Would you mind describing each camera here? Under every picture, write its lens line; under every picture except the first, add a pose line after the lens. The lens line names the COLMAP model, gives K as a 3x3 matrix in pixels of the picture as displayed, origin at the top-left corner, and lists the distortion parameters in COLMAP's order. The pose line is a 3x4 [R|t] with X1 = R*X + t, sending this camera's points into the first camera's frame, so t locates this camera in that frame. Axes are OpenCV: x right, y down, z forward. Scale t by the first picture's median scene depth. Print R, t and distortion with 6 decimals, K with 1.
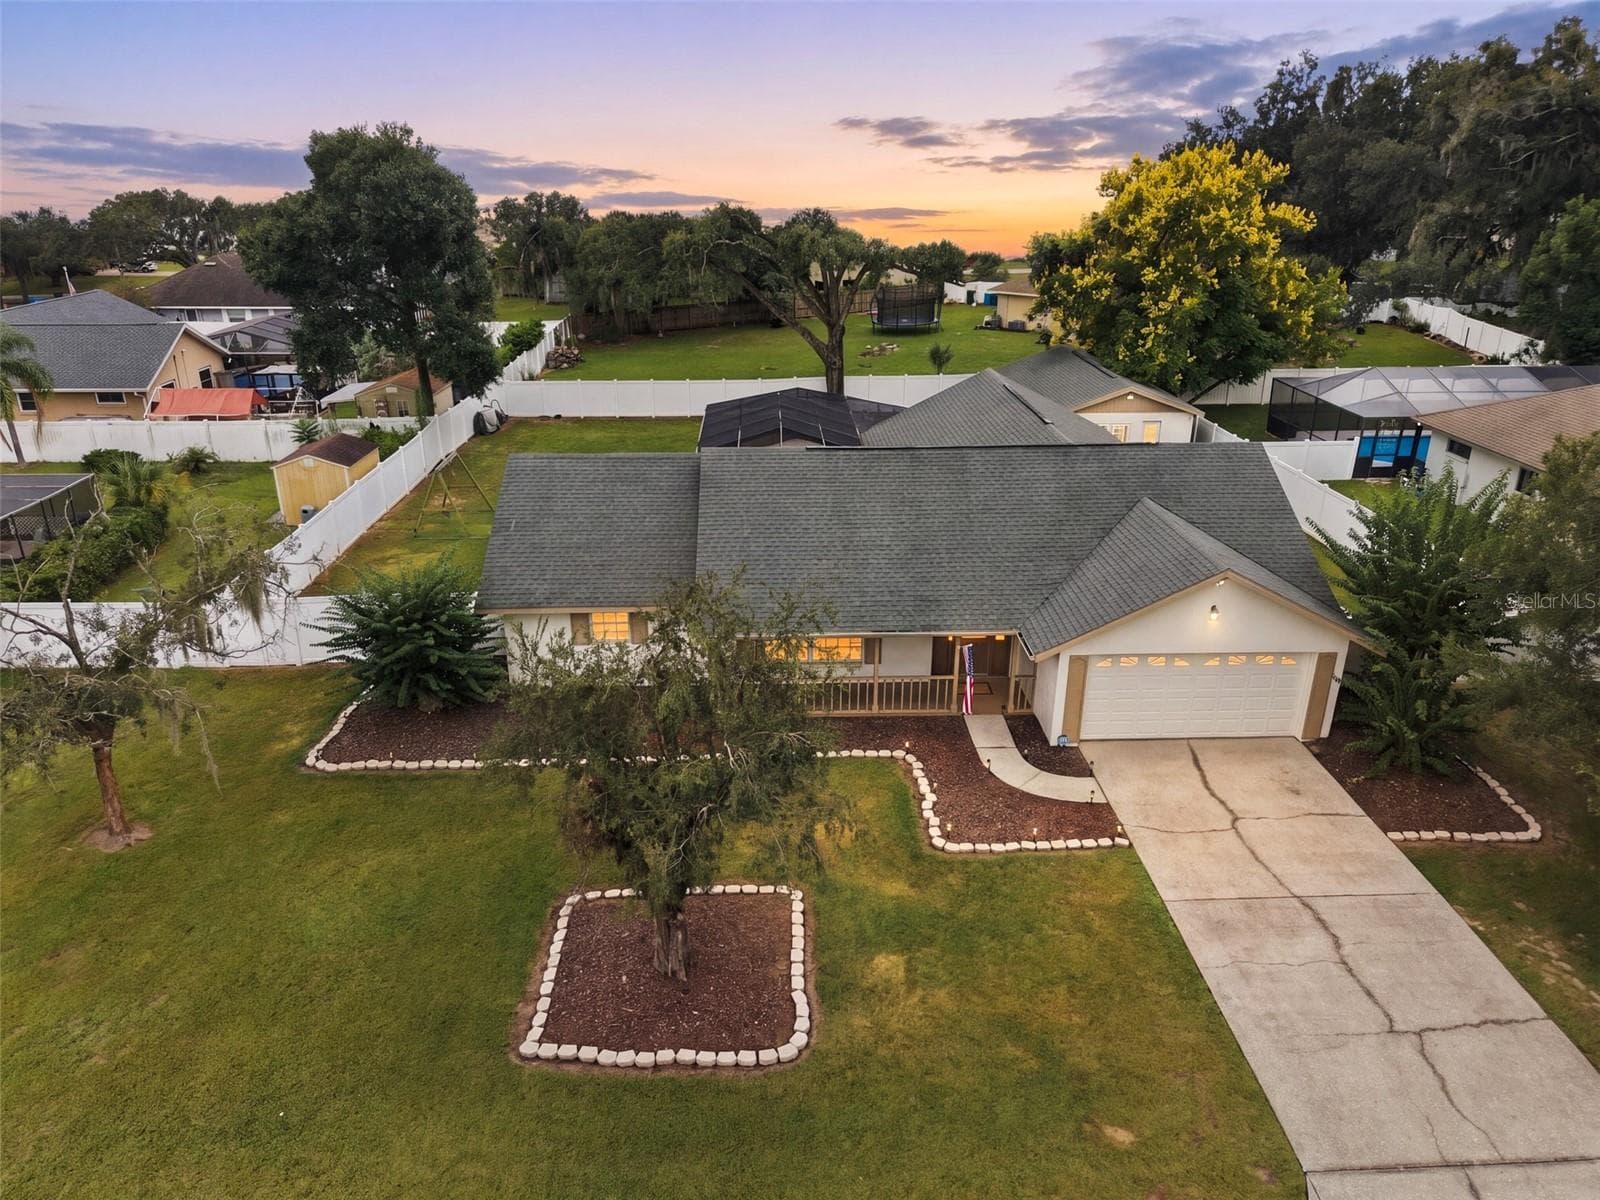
lens RADIAL K [[1092.8, 0, 800.0], [0, 1092.8, 600.0], [0, 0, 1]] dist [0.055200, -0.085123]
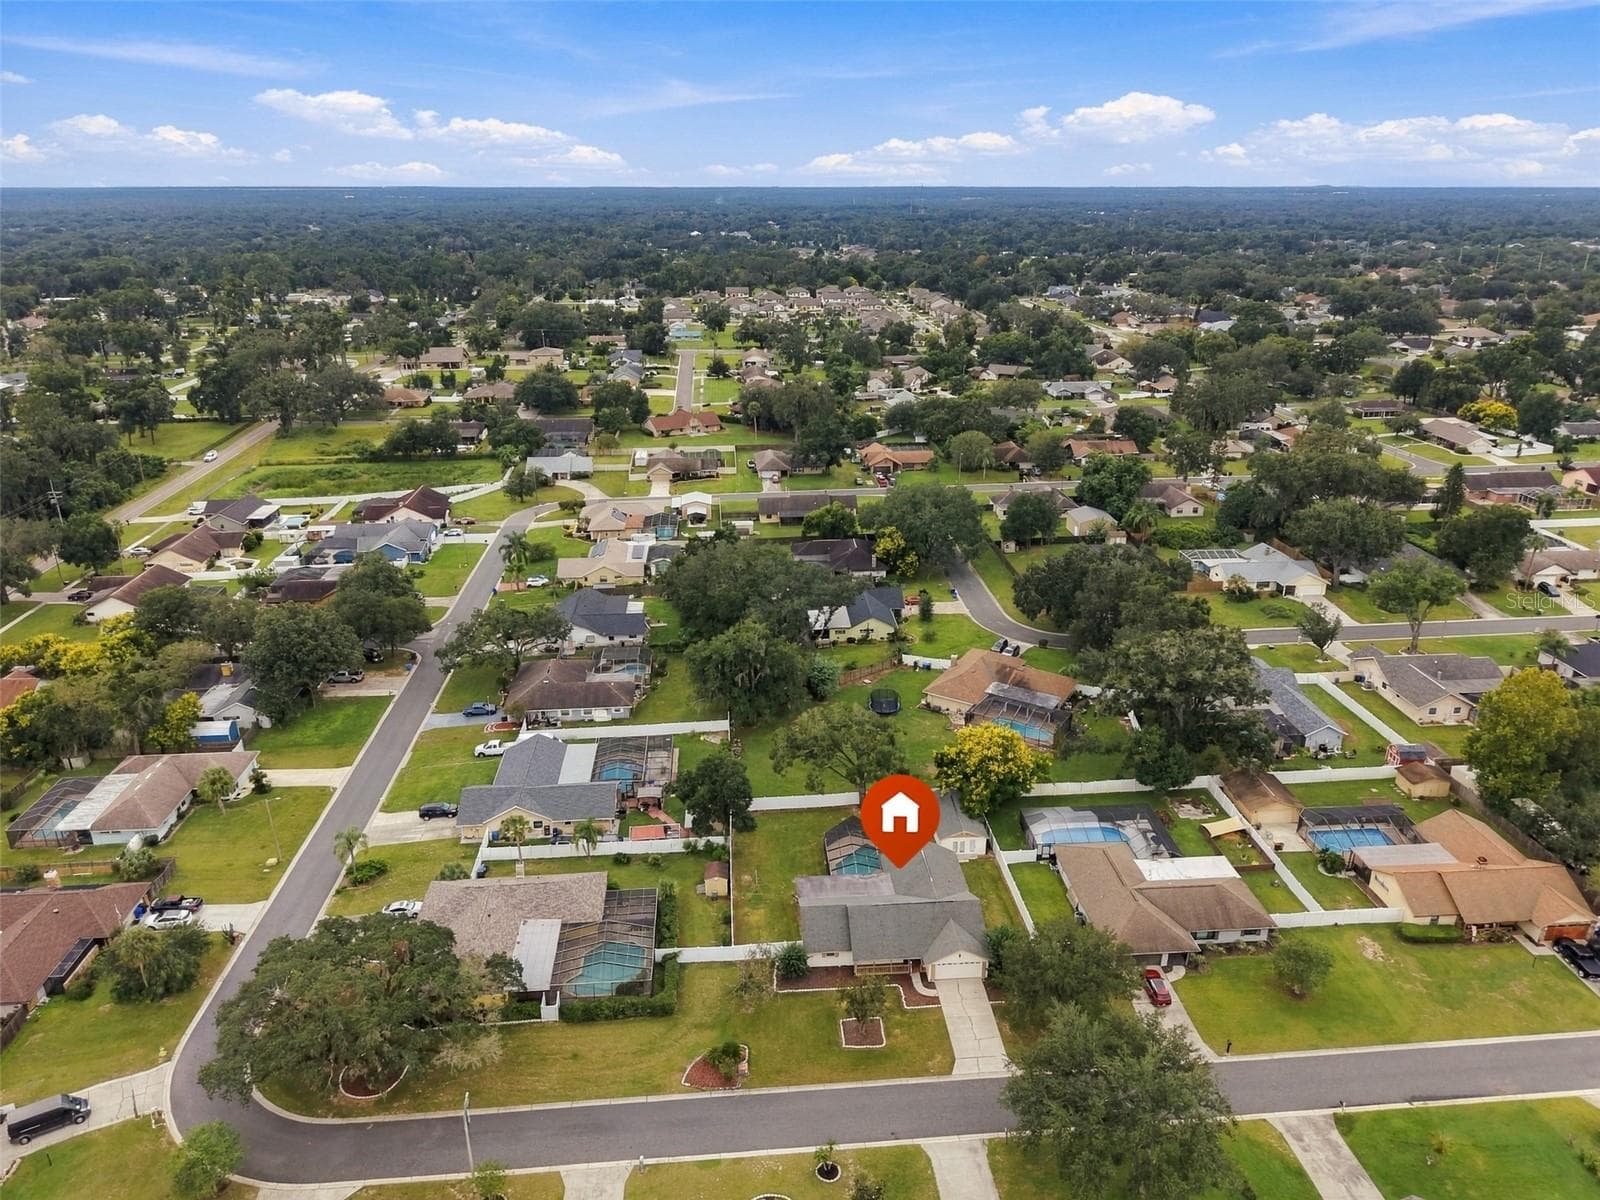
lens RADIAL K [[1092.8, 0, 800.0], [0, 1092.8, 600.0], [0, 0, 1]] dist [0.055200, -0.085123]
pose [[0.999252, -0.019305, 0.033493, -0.510162], [0.020260, 0.999392, -0.028391, -1.563443], [-0.032924, 0.029048, 0.999036, -4.244380]]
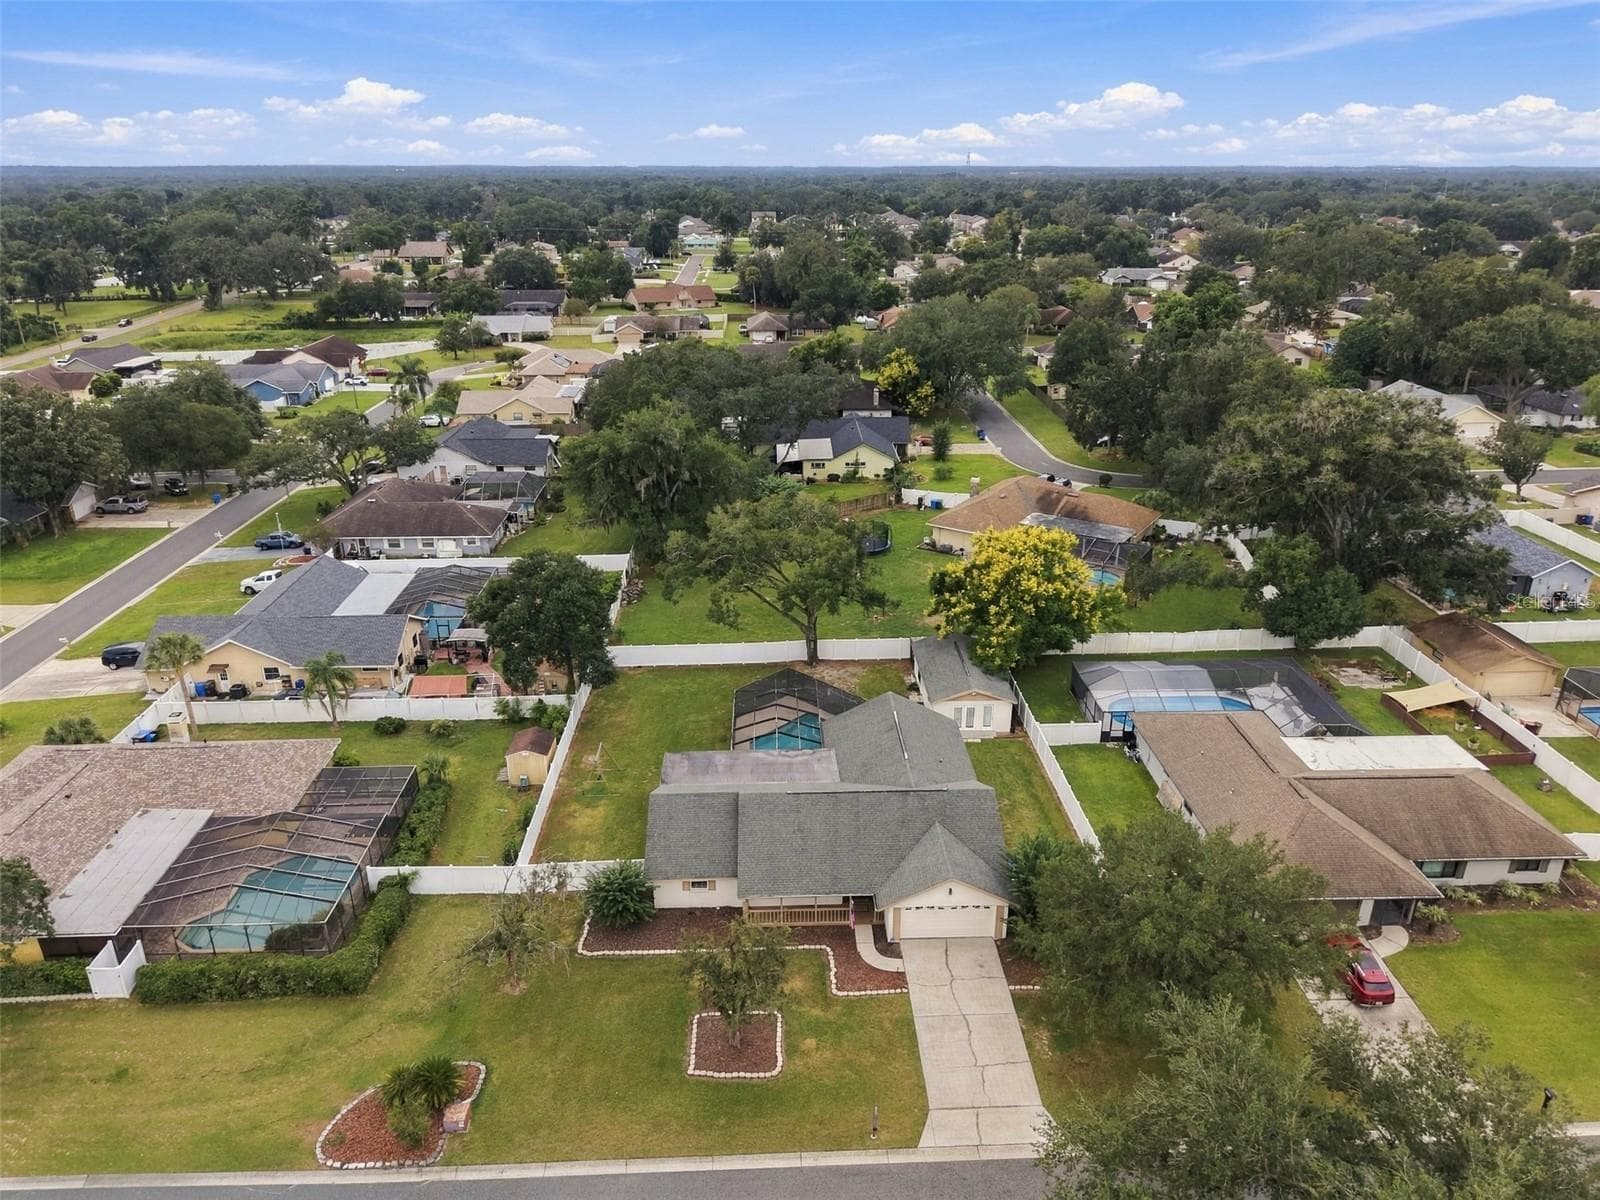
lens RADIAL K [[1086.6, 0, 800.0], [0, 1086.6, 600.0], [0, 0, 1]] dist [0.009934, -0.000390]
pose [[0.999991, -0.002160, -0.003781, 0.054973], [0.002120, 0.999943, -0.010442, -0.658600], [0.003803, 0.010434, 0.999938, -1.539257]]
